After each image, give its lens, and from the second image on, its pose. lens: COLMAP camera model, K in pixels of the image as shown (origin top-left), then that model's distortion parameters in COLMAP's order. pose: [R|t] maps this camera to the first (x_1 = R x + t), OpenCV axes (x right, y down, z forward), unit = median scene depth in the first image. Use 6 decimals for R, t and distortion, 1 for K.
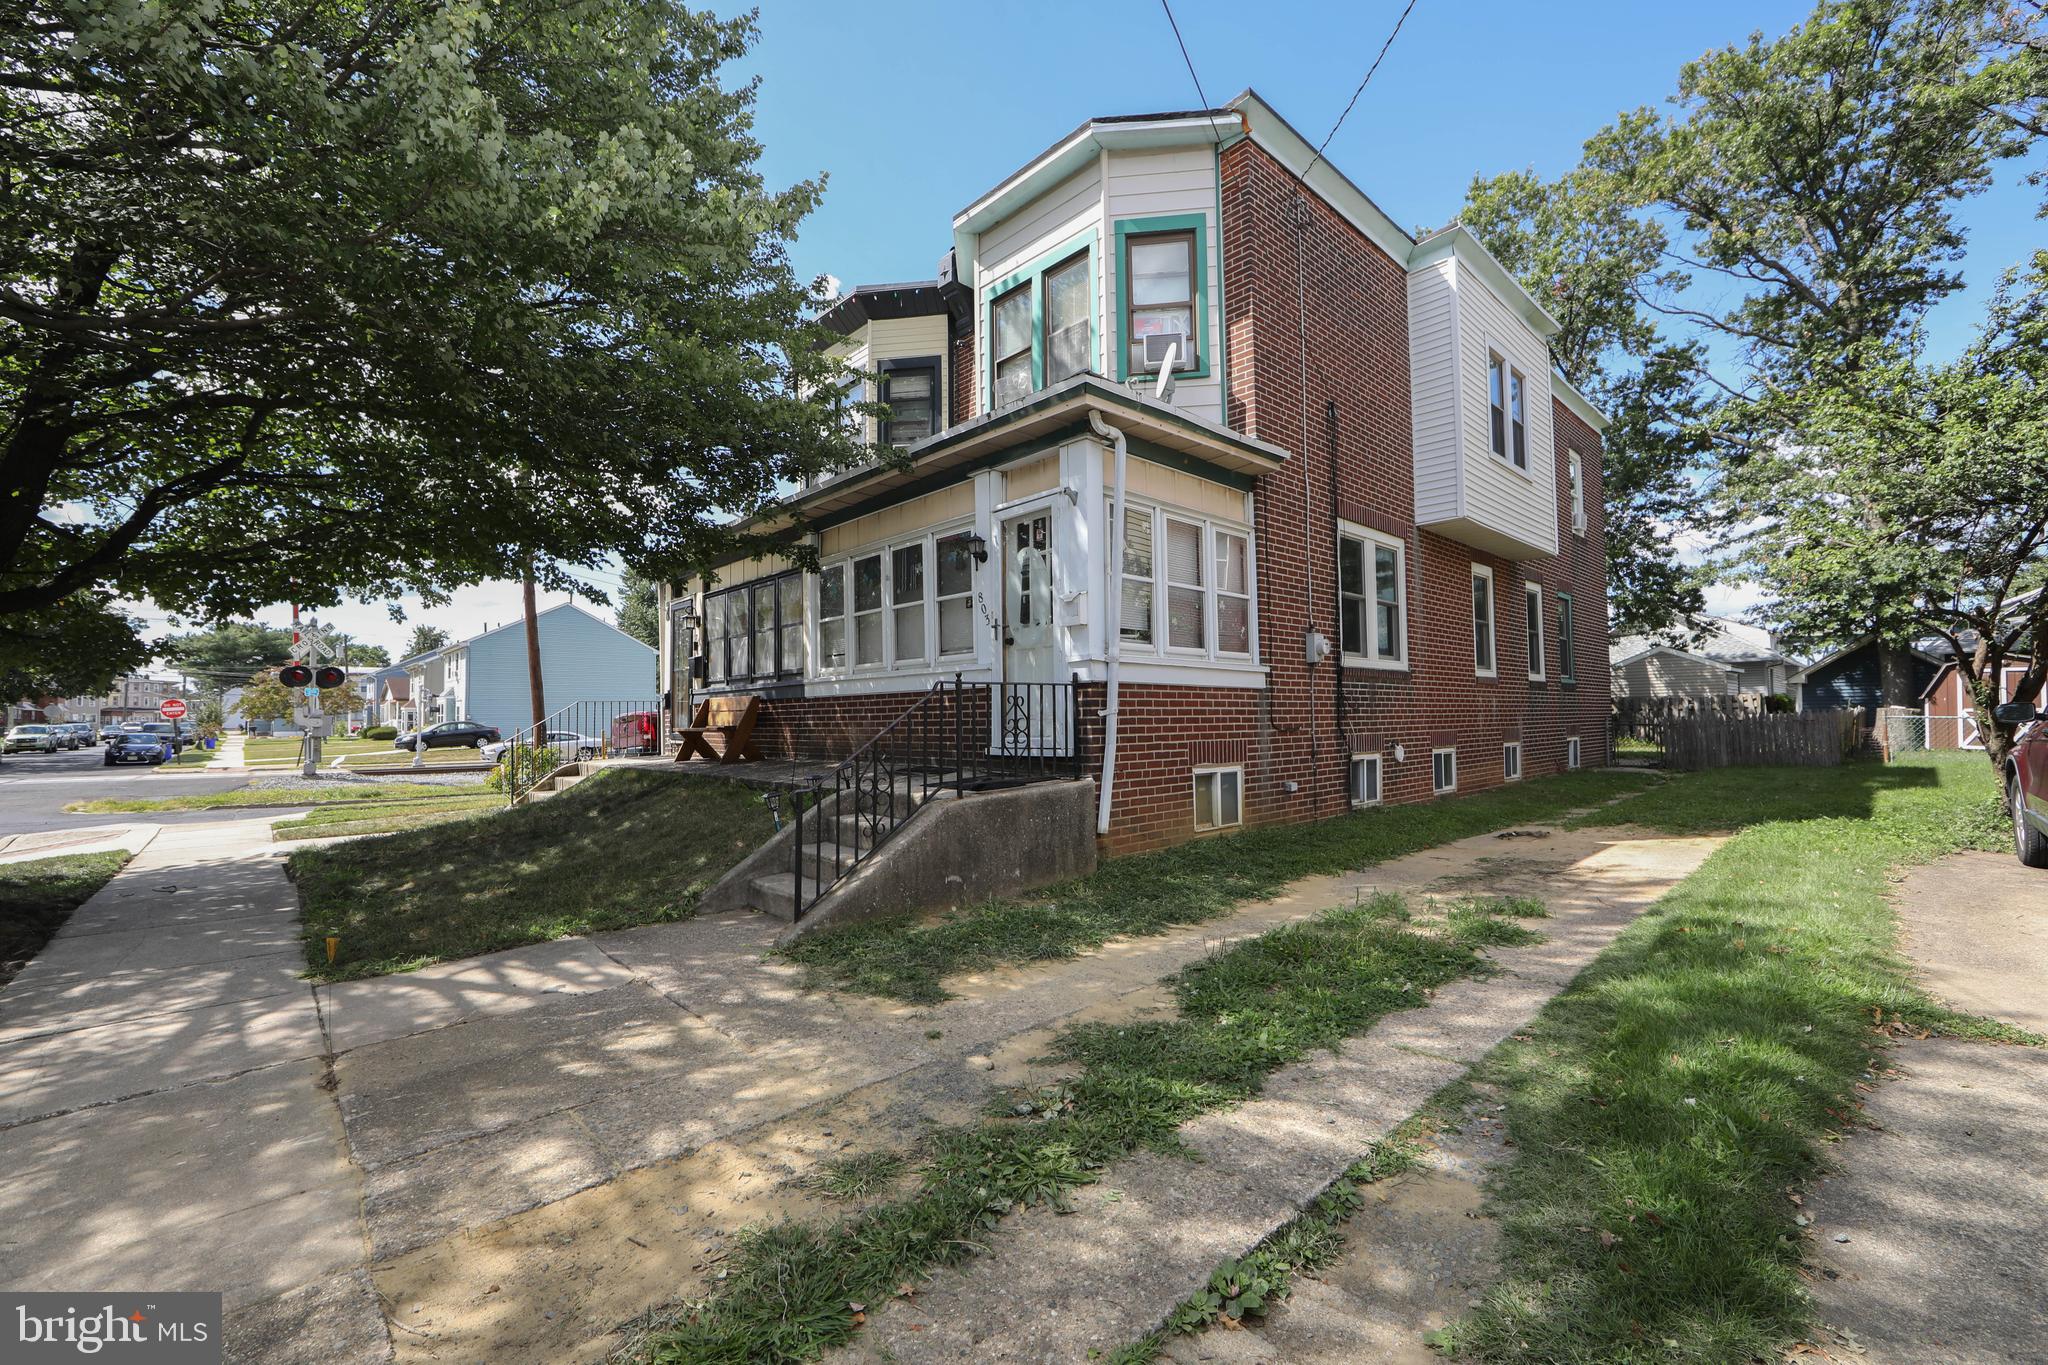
lens RADIAL K [[828.2, 0, 1013.7], [0, 828.2, 687.9], [0, 0, 1]] dist [-0.014654, 0.002938]
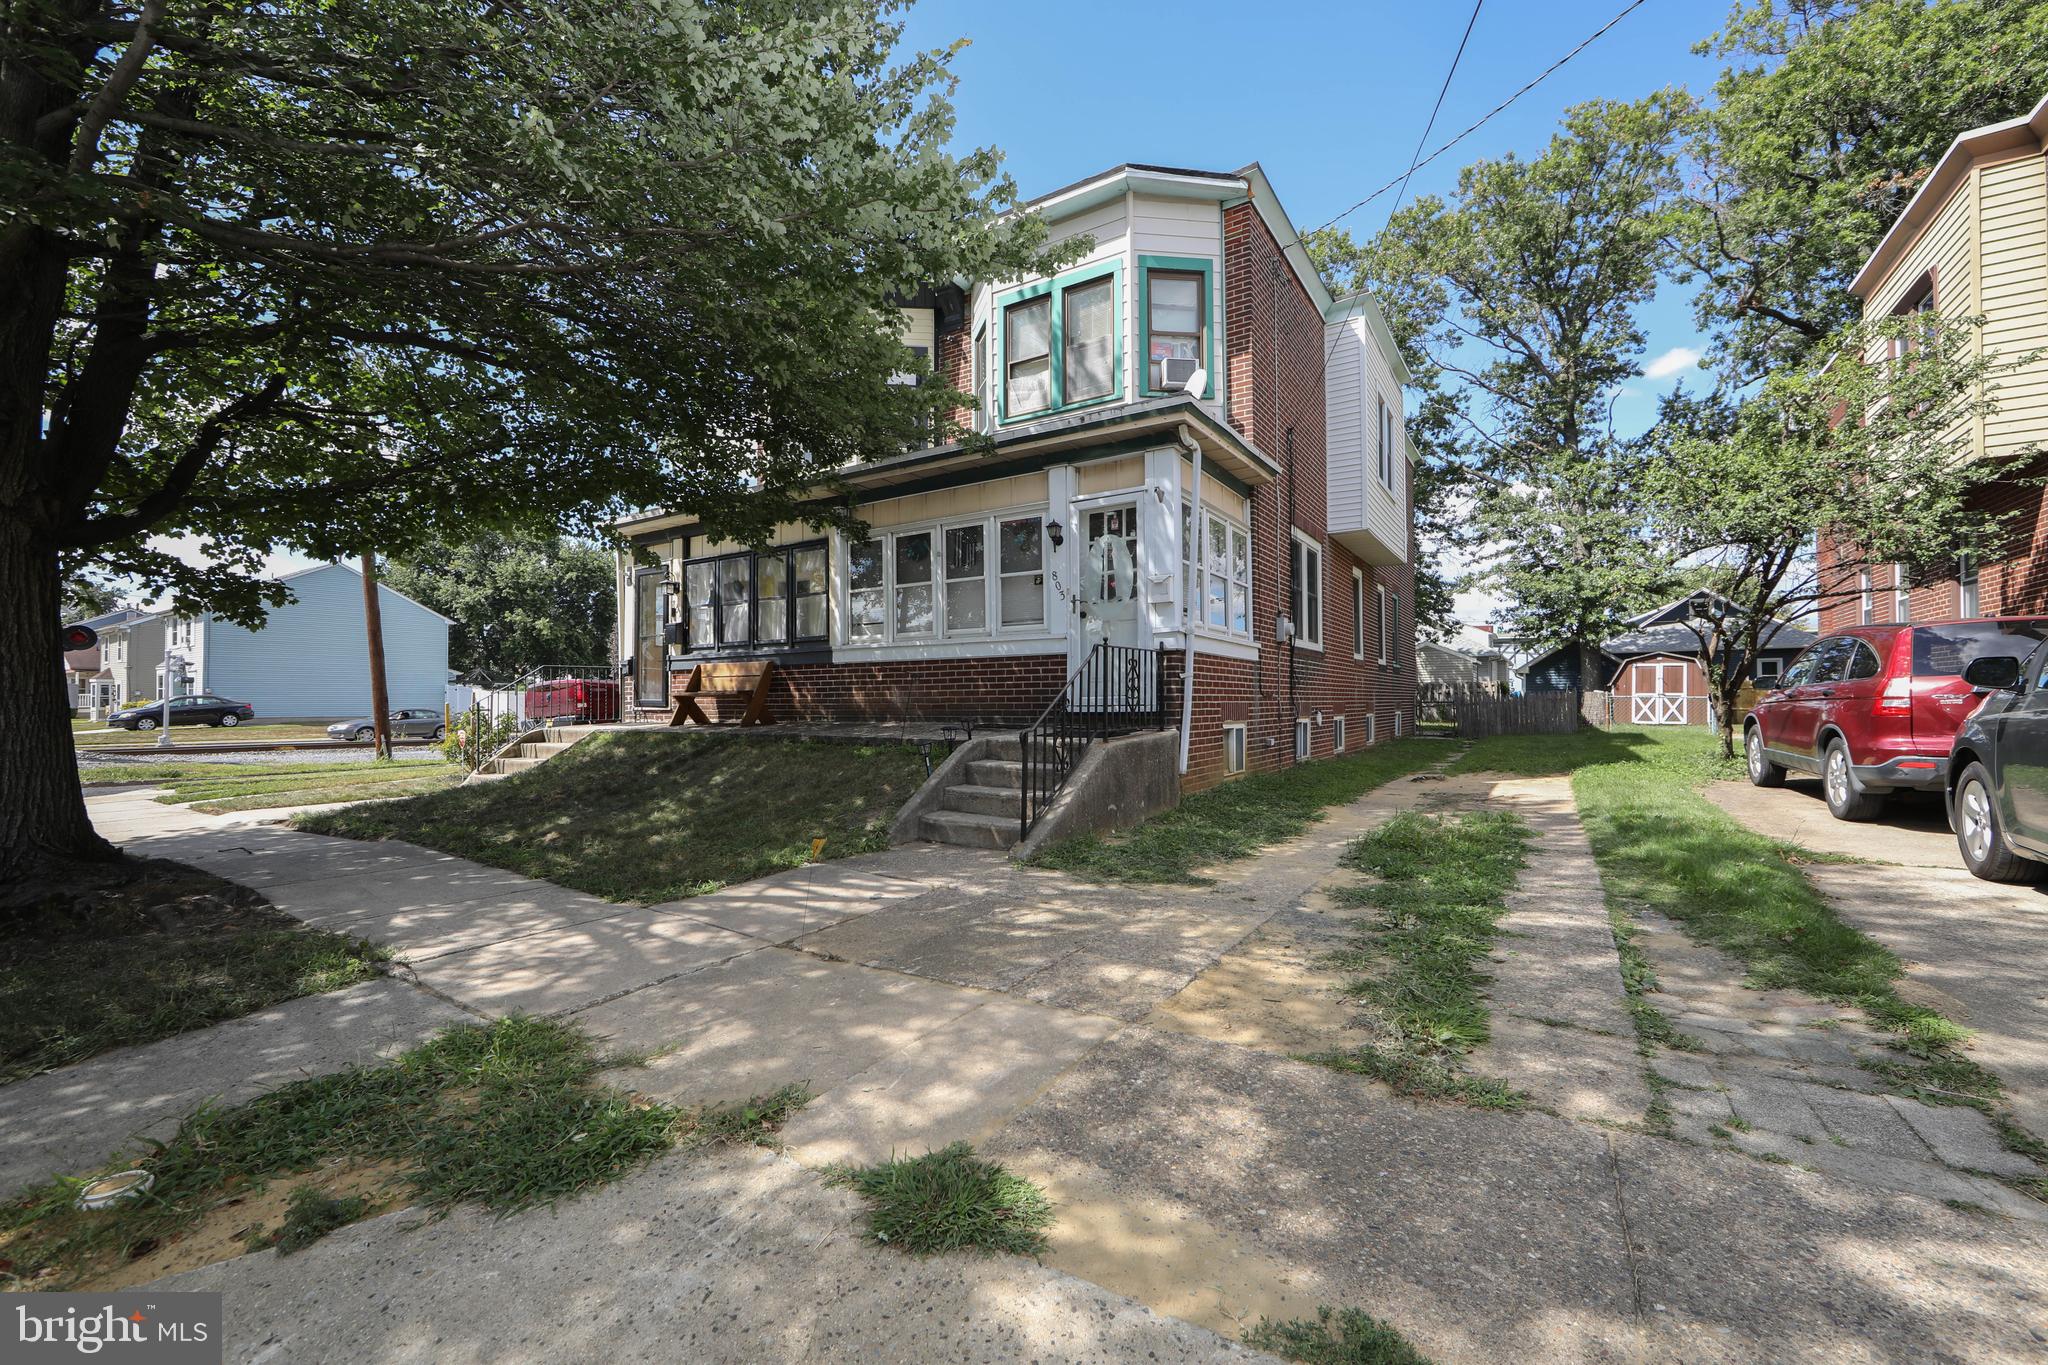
lens RADIAL K [[814.6, 0, 1009.2], [0, 814.6, 686.6], [0, 0, 1]] dist [-0.015205, 0.000228]
pose [[0.971216, 0.012459, 0.237874, -0.323264], [-0.016783, 0.999729, 0.016159, 0.024024], [-0.237608, -0.019687, 0.971162, -0.075293]]
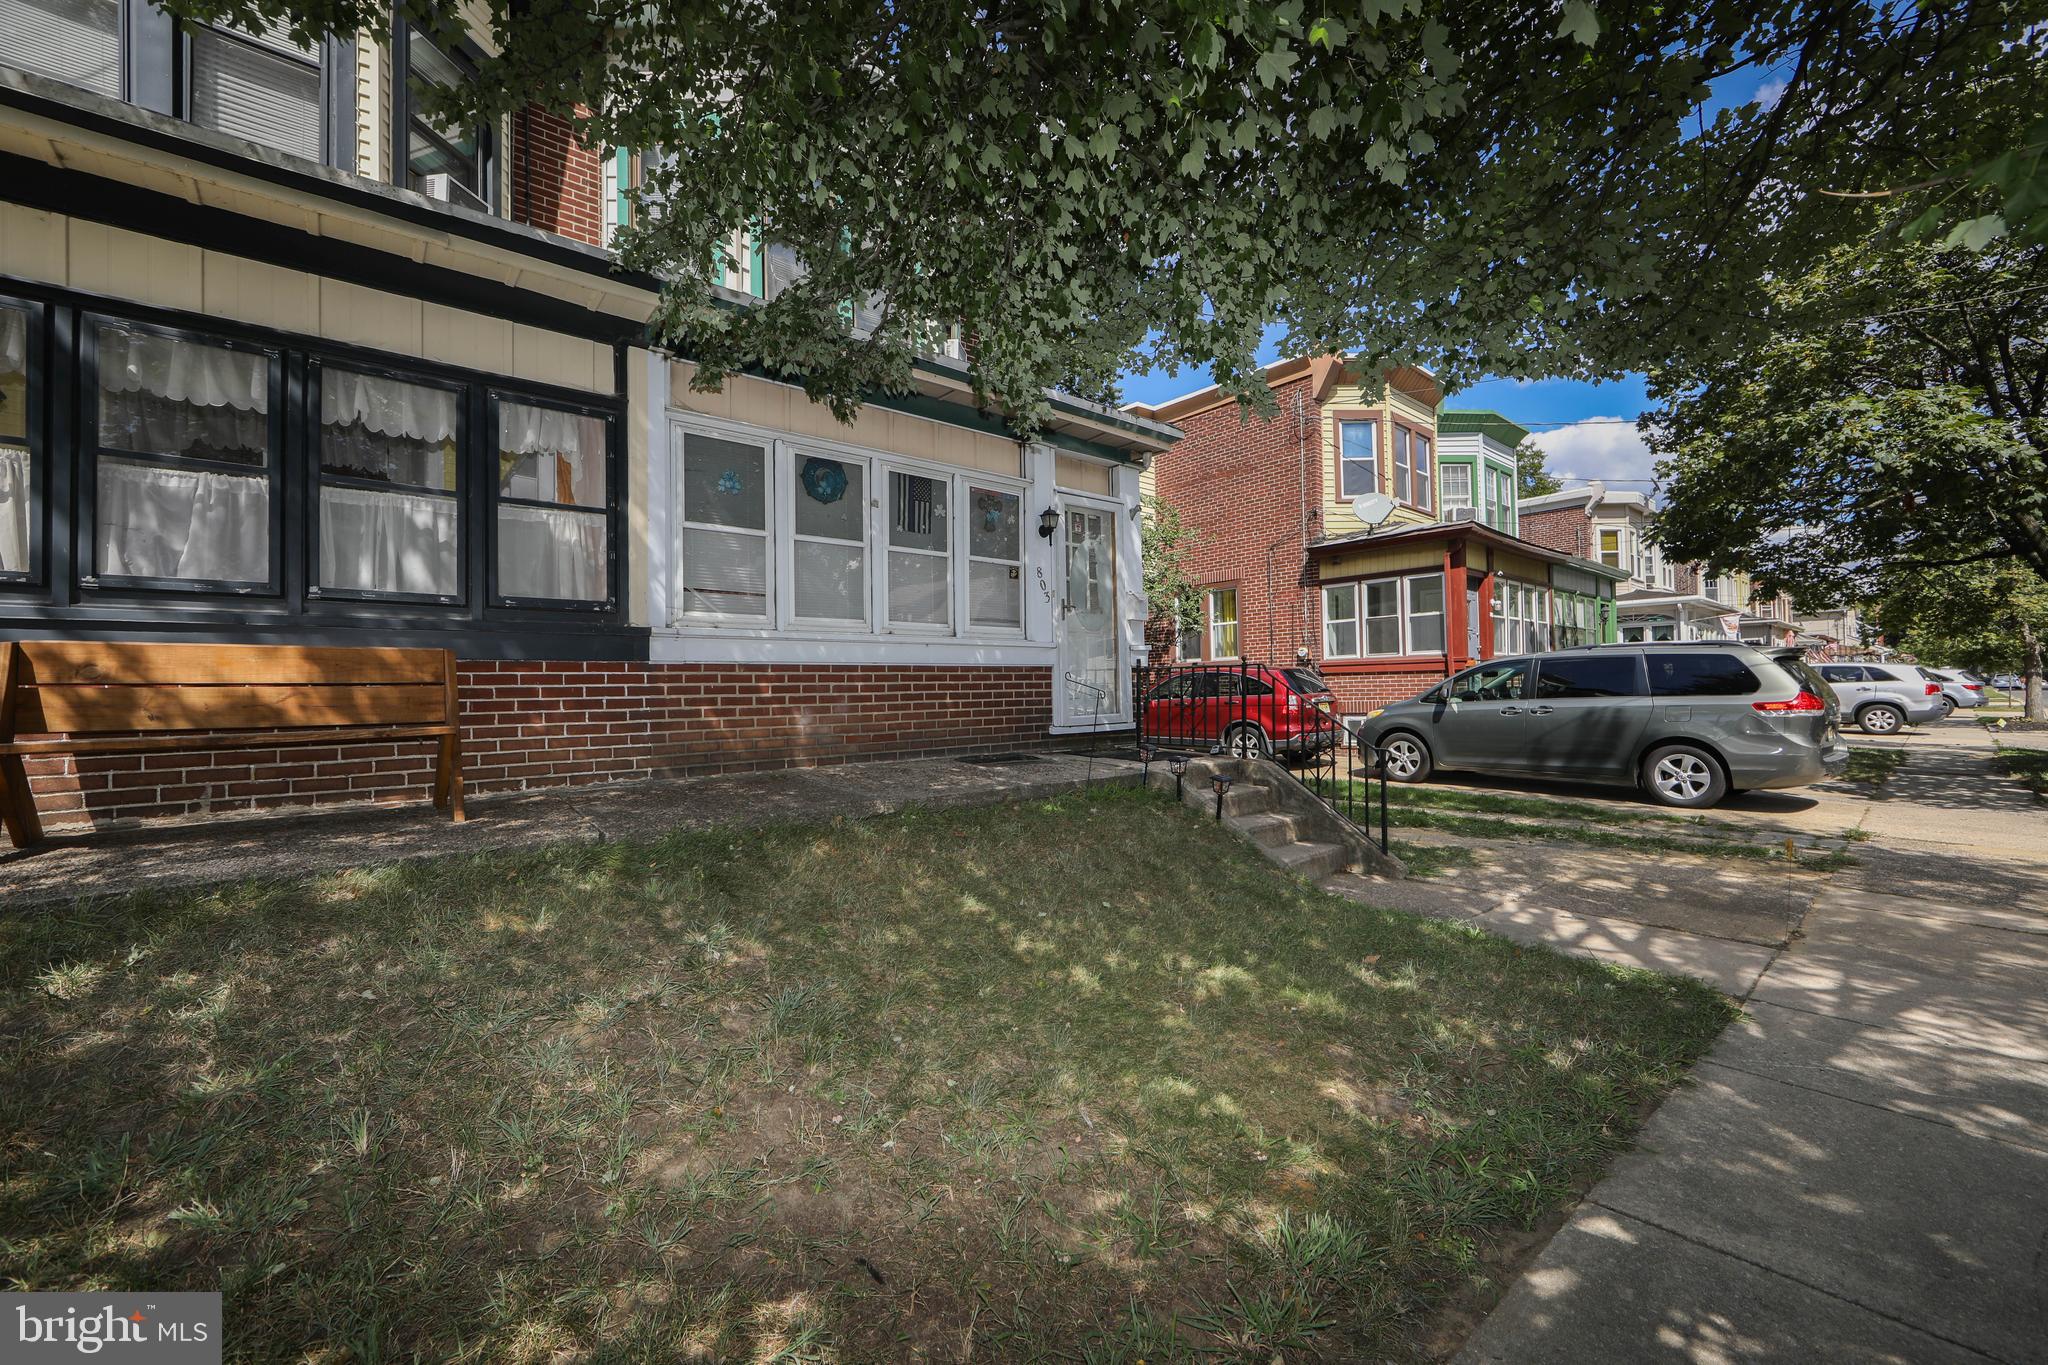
lens RADIAL K [[814.6, 0, 1009.2], [0, 814.6, 686.6], [0, 0, 1]] dist [-0.015205, 0.000228]
pose [[0.049195, 0.021346, 0.998561, -0.865002], [-0.019634, 0.999599, -0.020401, 0.038500], [-0.998596, -0.018603, 0.049594, 0.864063]]
